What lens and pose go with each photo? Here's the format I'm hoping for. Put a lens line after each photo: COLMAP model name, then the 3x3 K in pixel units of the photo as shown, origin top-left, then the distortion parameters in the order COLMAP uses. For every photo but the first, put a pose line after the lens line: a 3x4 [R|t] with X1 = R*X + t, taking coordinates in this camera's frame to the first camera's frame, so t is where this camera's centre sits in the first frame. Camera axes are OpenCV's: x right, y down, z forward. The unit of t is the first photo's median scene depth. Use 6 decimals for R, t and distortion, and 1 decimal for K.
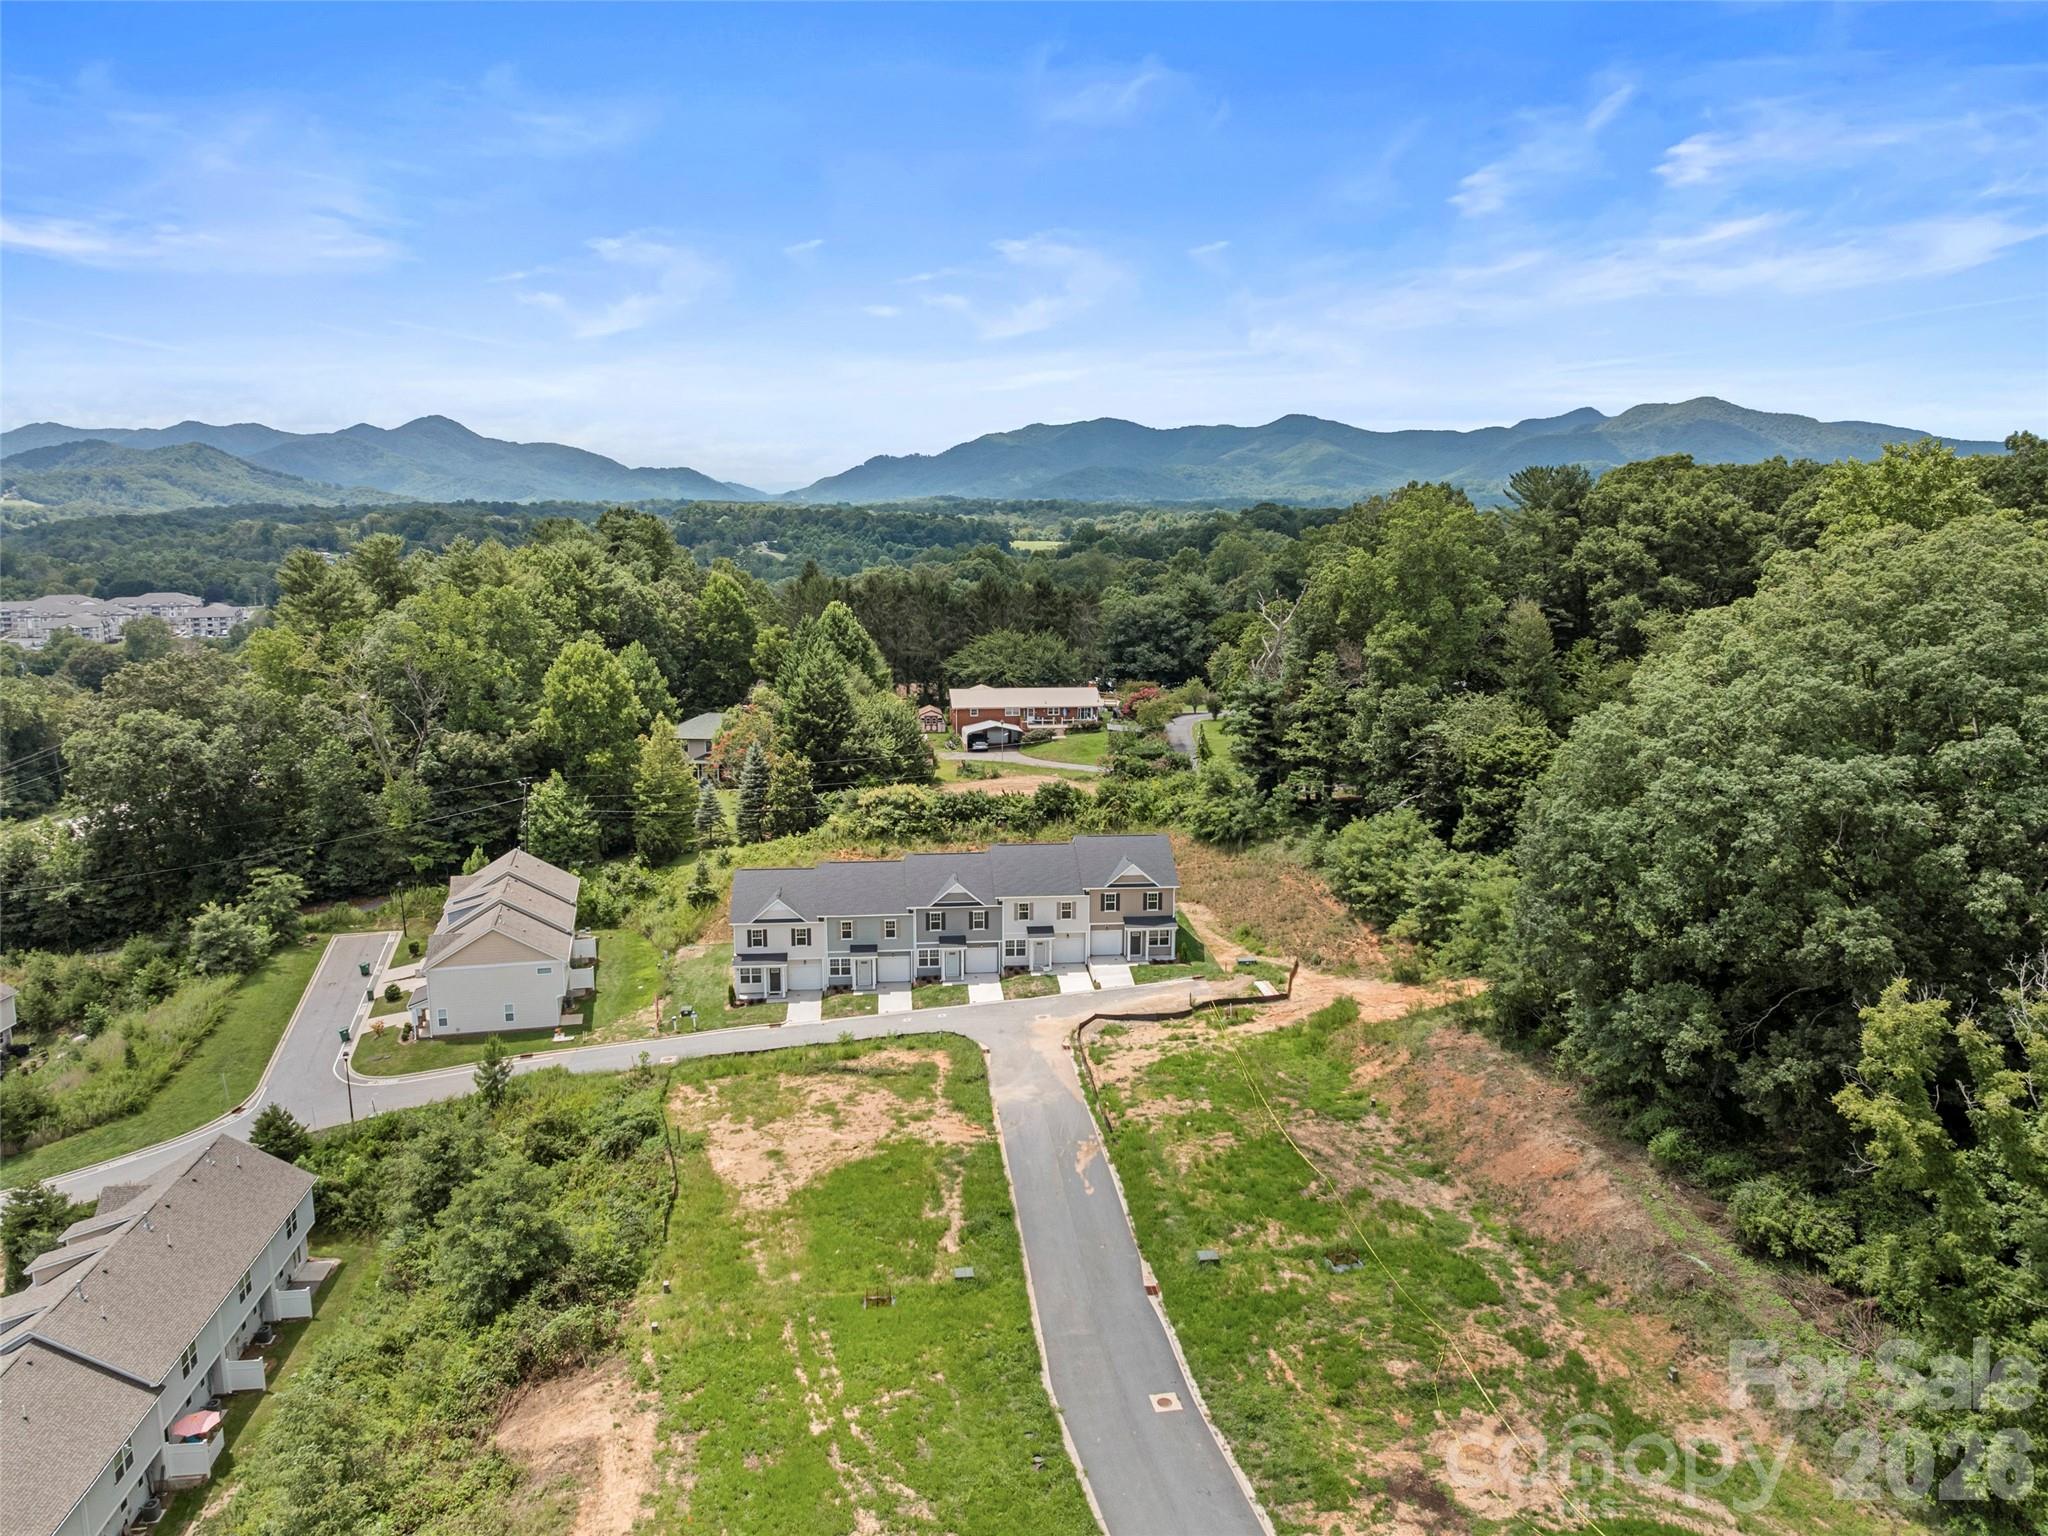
lens RADIAL K [[1470.2, 0, 1024.0], [0, 1470.2, 768.0], [0, 0, 1]] dist [-0.037366, -0.006985]
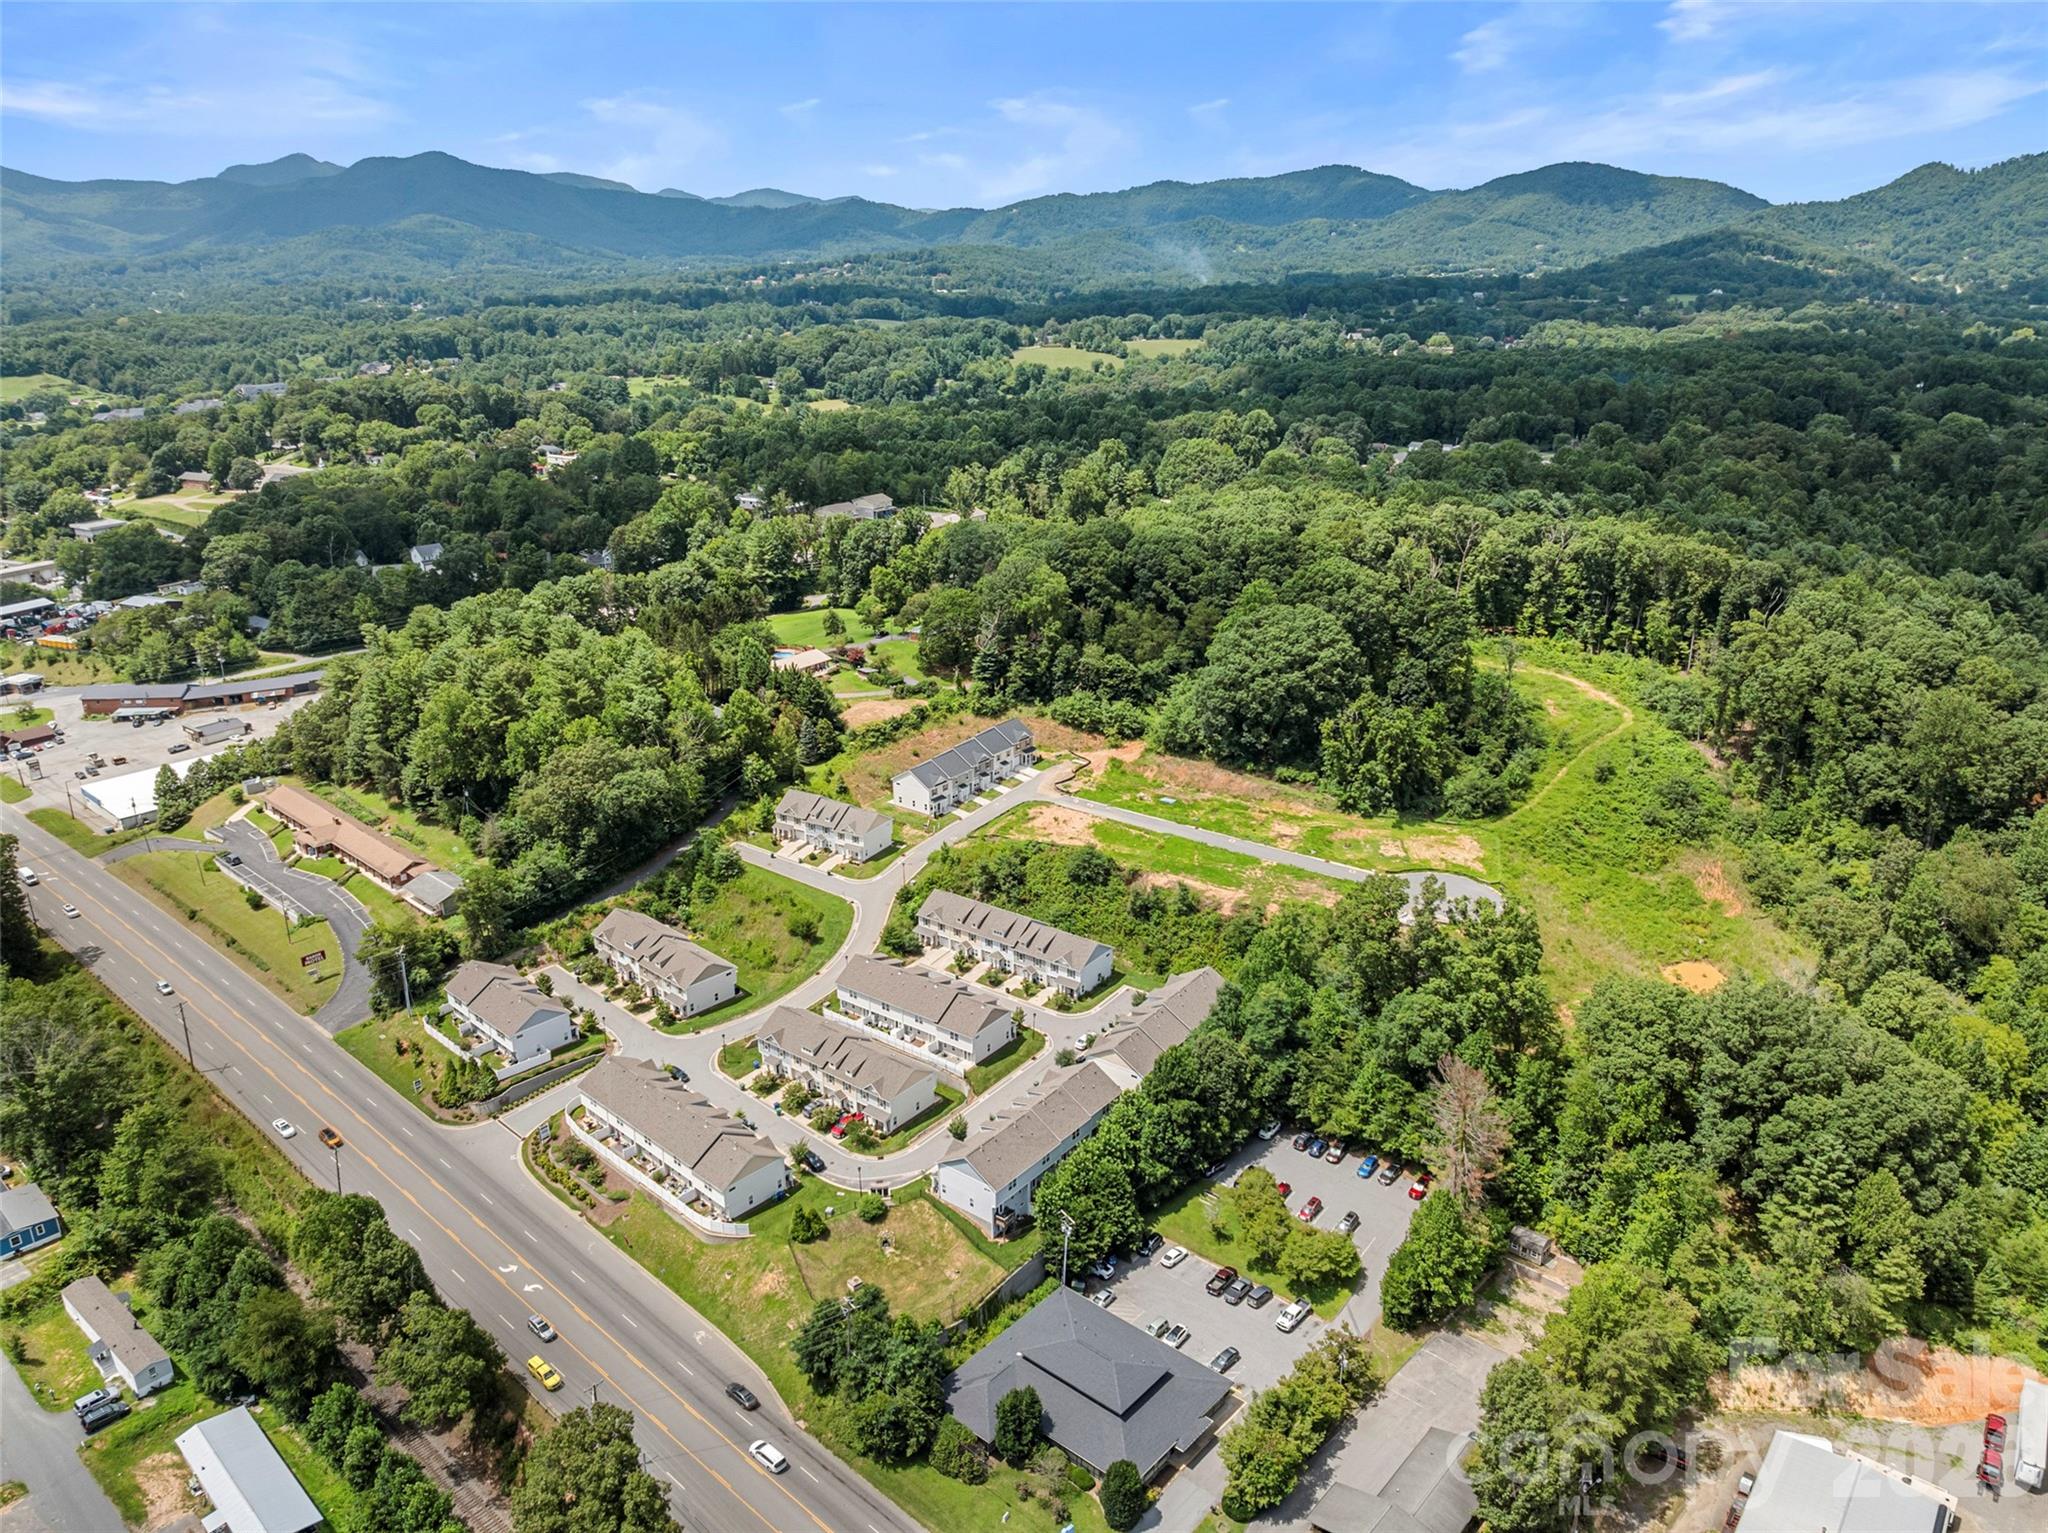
lens RADIAL K [[1470.2, 0, 1024.0], [0, 1470.2, 766.5], [0, 0, 1]] dist [-0.037366, -0.006985]
pose [[0.687575, -0.250444, 0.681556, -2.053719], [0.133835, 0.966265, 0.220046, -0.538896], [-0.713673, -0.060082, 0.697898, -1.050367]]
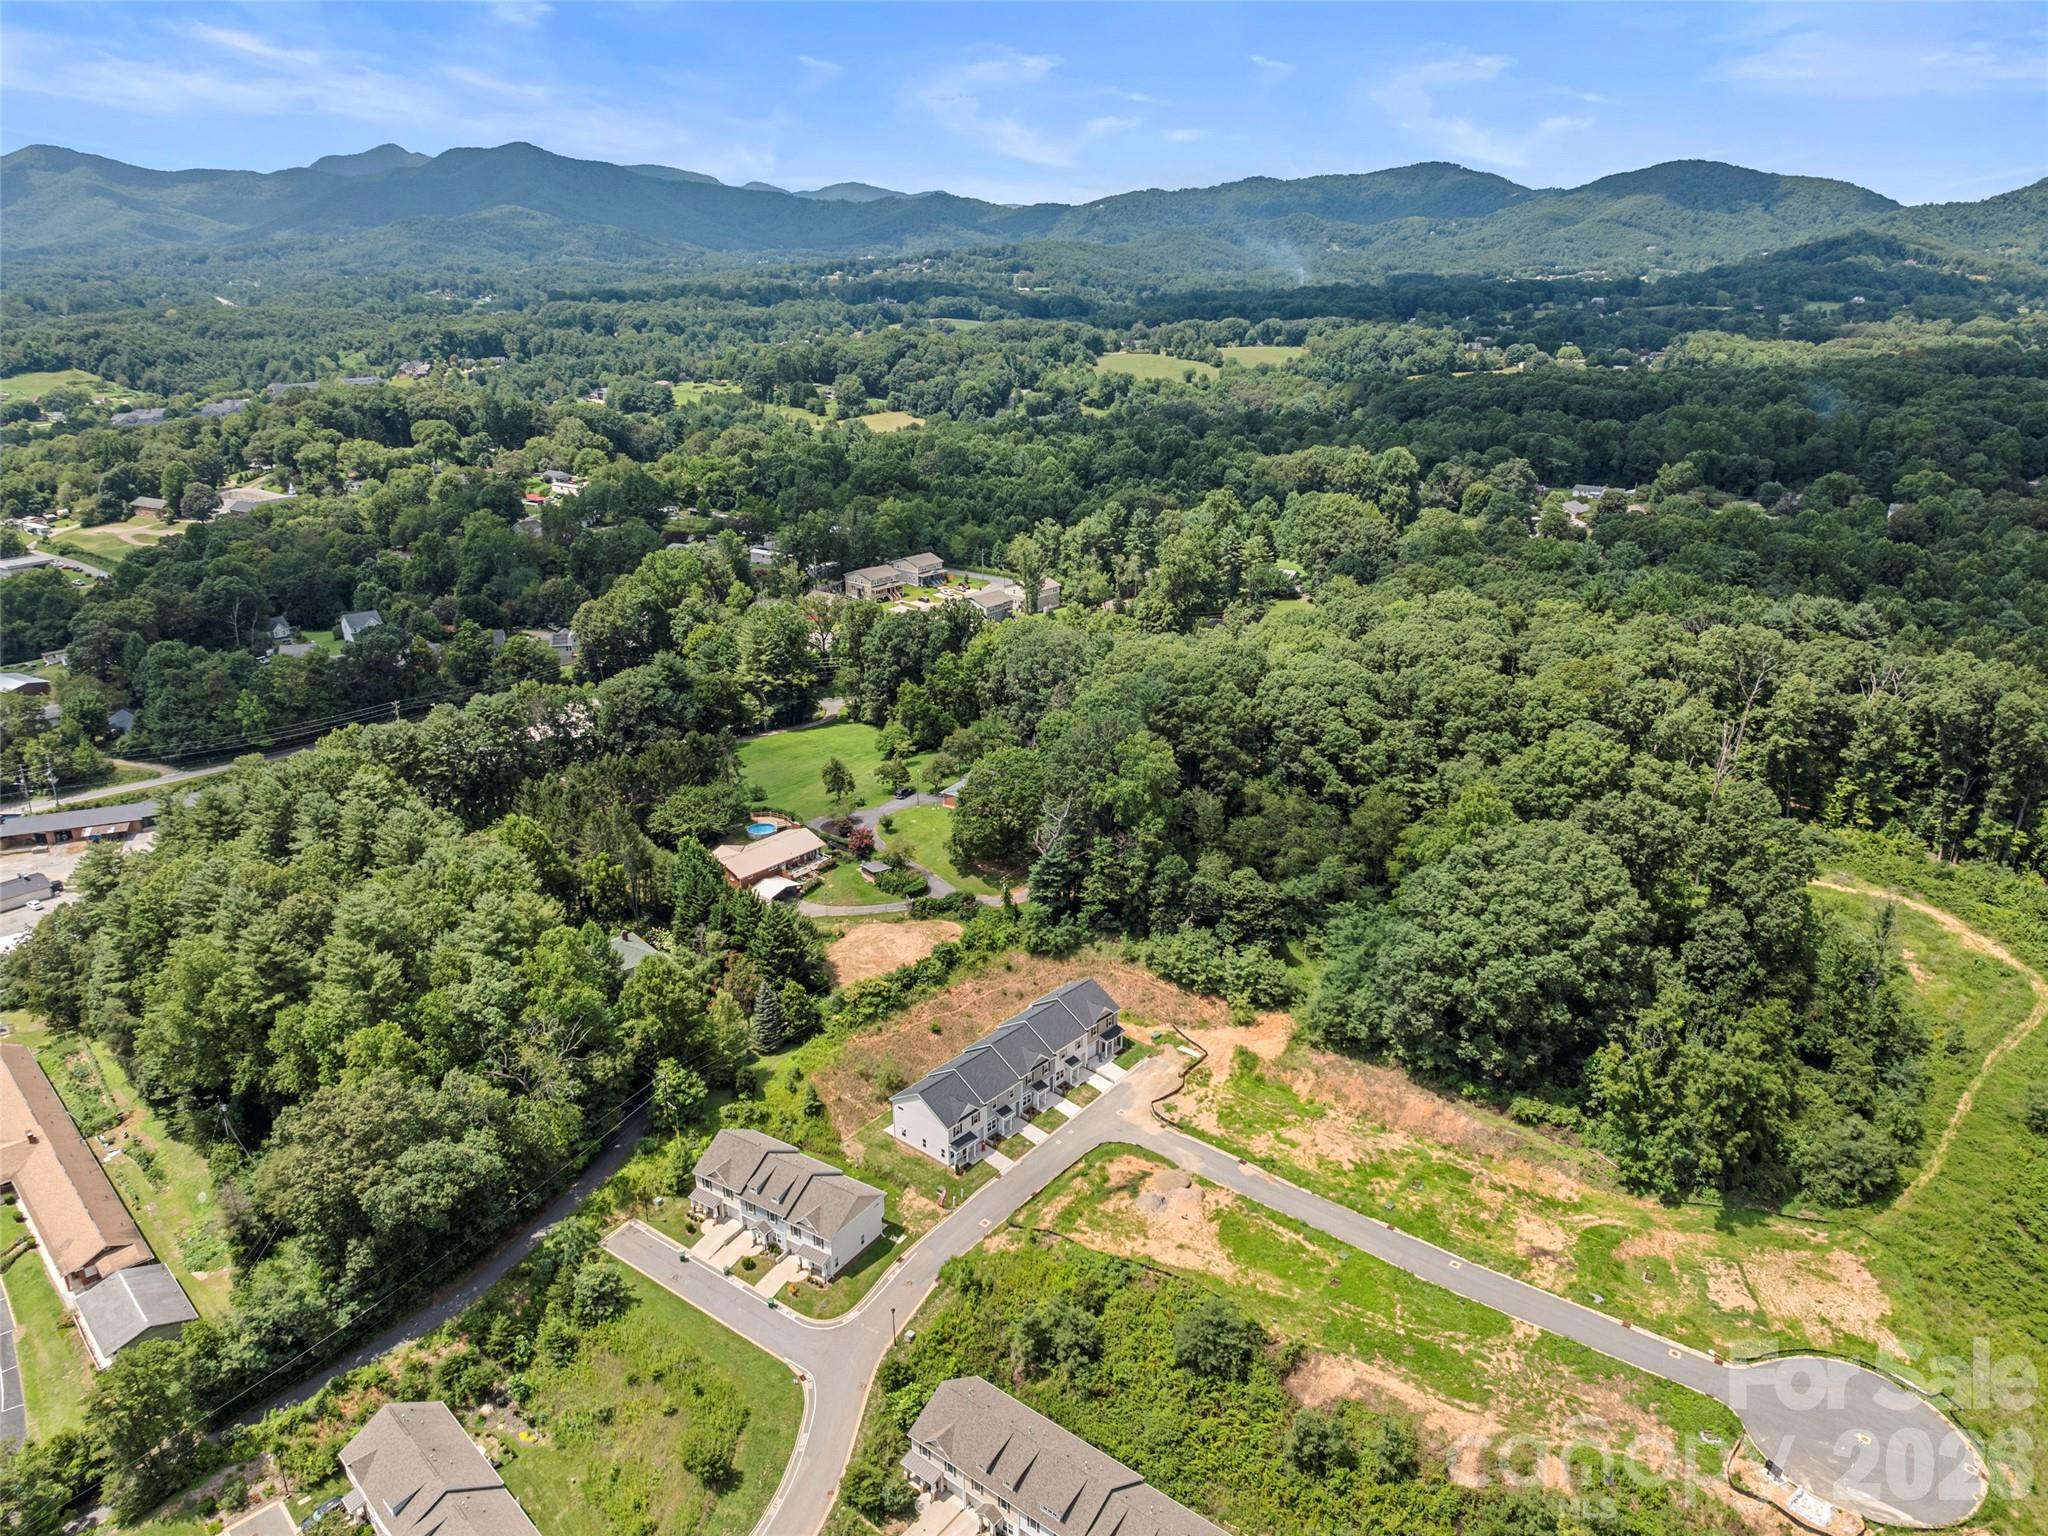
lens RADIAL K [[1470.2, 0, 1024.0], [0, 1470.2, 768.0], [0, 0, 1]] dist [-0.037366, -0.006985]
pose [[0.726477, -0.234934, 0.645784, -1.201200], [0.120456, 0.968731, 0.216912, -0.683901], [-0.676551, -0.079793, 0.732060, -0.230137]]
